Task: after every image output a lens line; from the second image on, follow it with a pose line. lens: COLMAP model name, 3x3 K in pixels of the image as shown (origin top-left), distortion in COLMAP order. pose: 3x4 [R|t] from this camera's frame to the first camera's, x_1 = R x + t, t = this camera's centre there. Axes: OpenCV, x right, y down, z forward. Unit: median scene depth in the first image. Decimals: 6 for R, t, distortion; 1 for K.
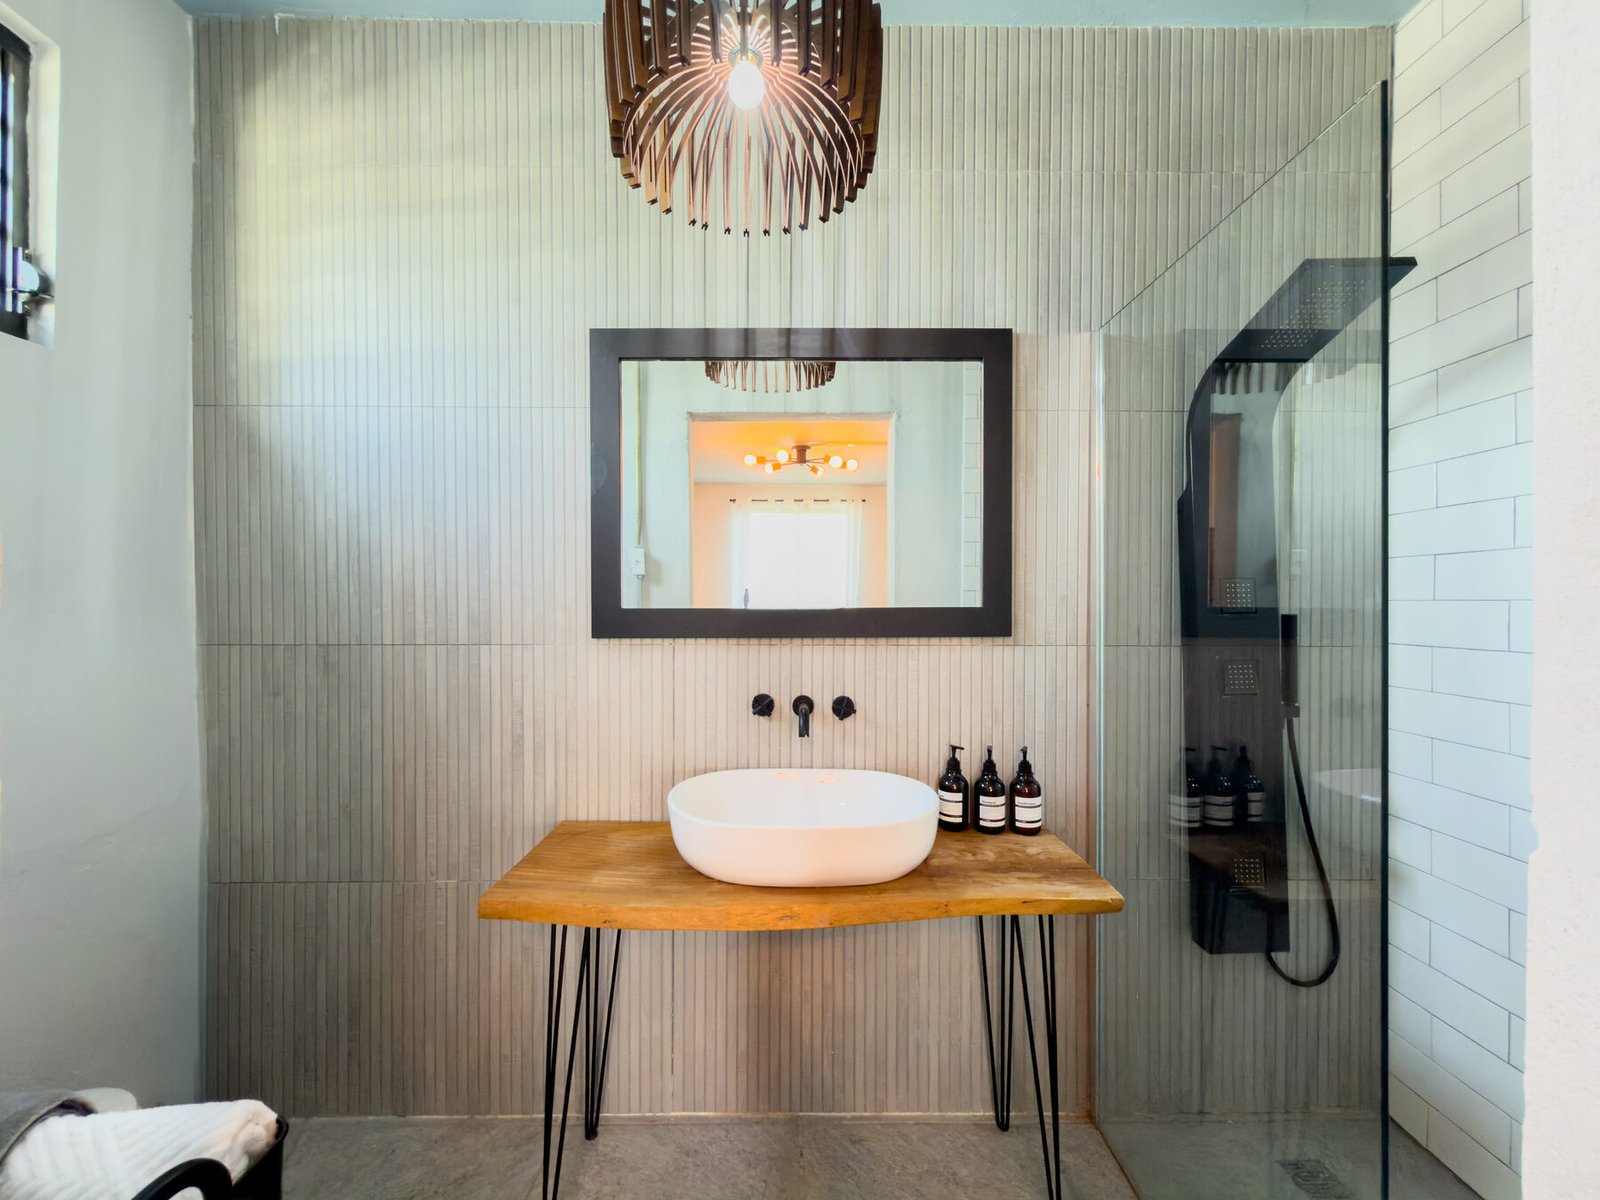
lens RADIAL K [[635.0, 0, 800.0], [0, 635.0, 600.0], [0, 0, 1]] dist [0.000220, 0.000043]
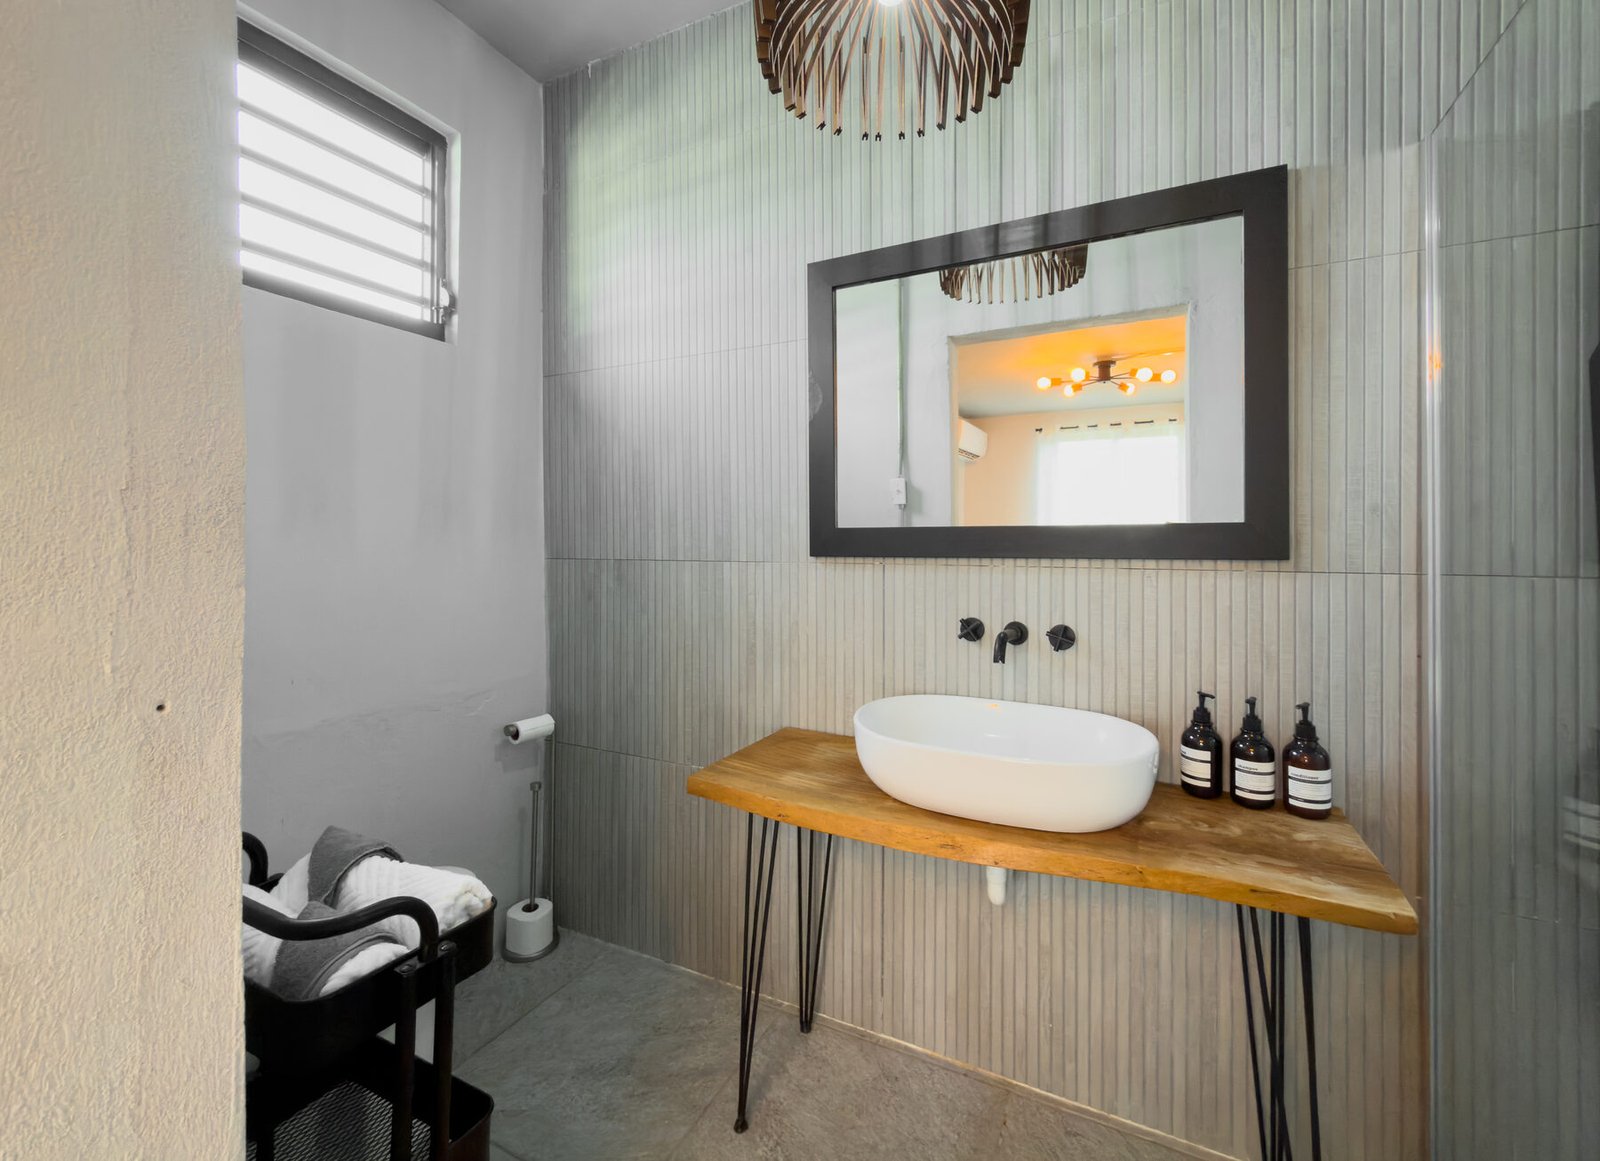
lens RADIAL K [[654.3, 0, 833.3], [0, 654.3, 538.0], [0, 0, 1]] dist [0.000589, -0.000106]
pose [[0.900896, -0.002207, -0.434030, 0.178470], [-0.000959, 0.999975, -0.007074, 0.037162], [0.434034, 0.006789, 0.900871, 0.037615]]
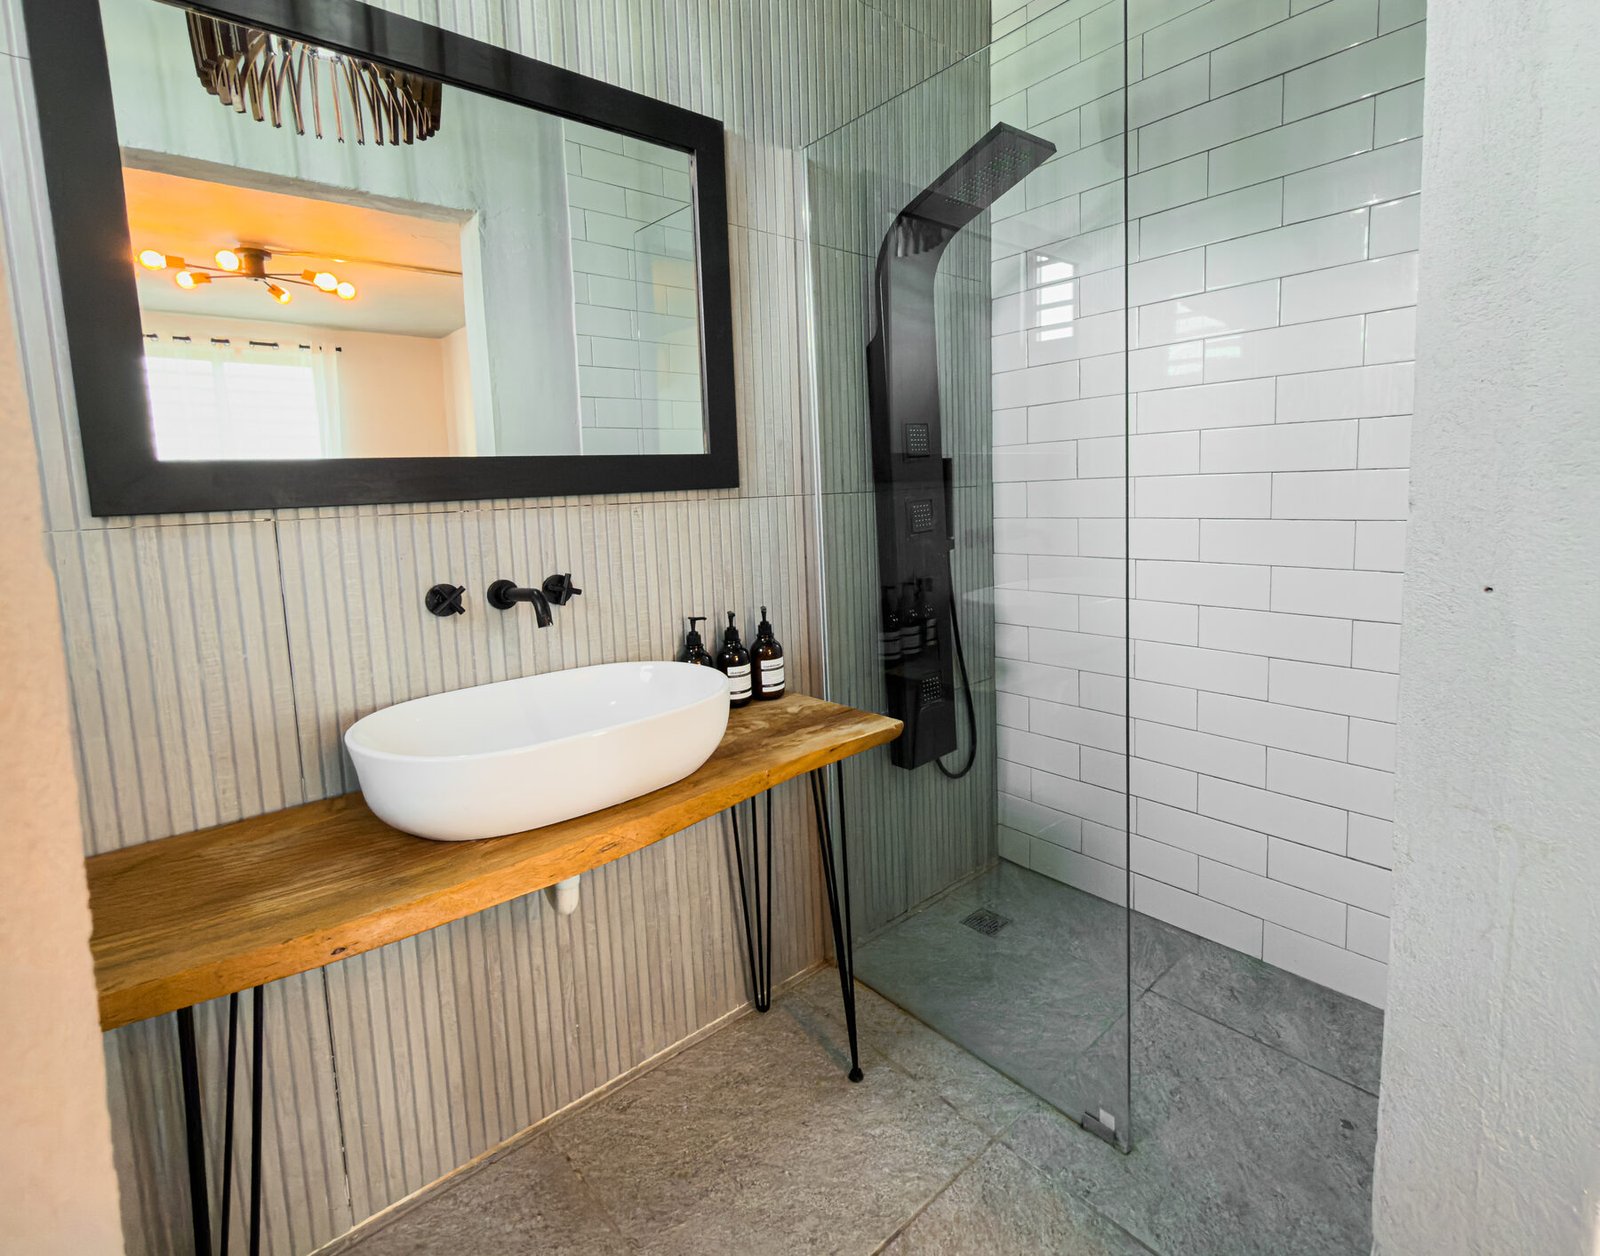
lens RADIAL K [[760.8, 0, 805.5], [0, 760.8, 561.3], [0, 0, 1]] dist [-0.001242, 0.000358]
pose [[0.764710, -0.095816, 0.637211, -0.280932], [0.043140, 0.994277, 0.097735, 0.060804], [-0.642929, -0.047249, 0.764467, 0.125543]]
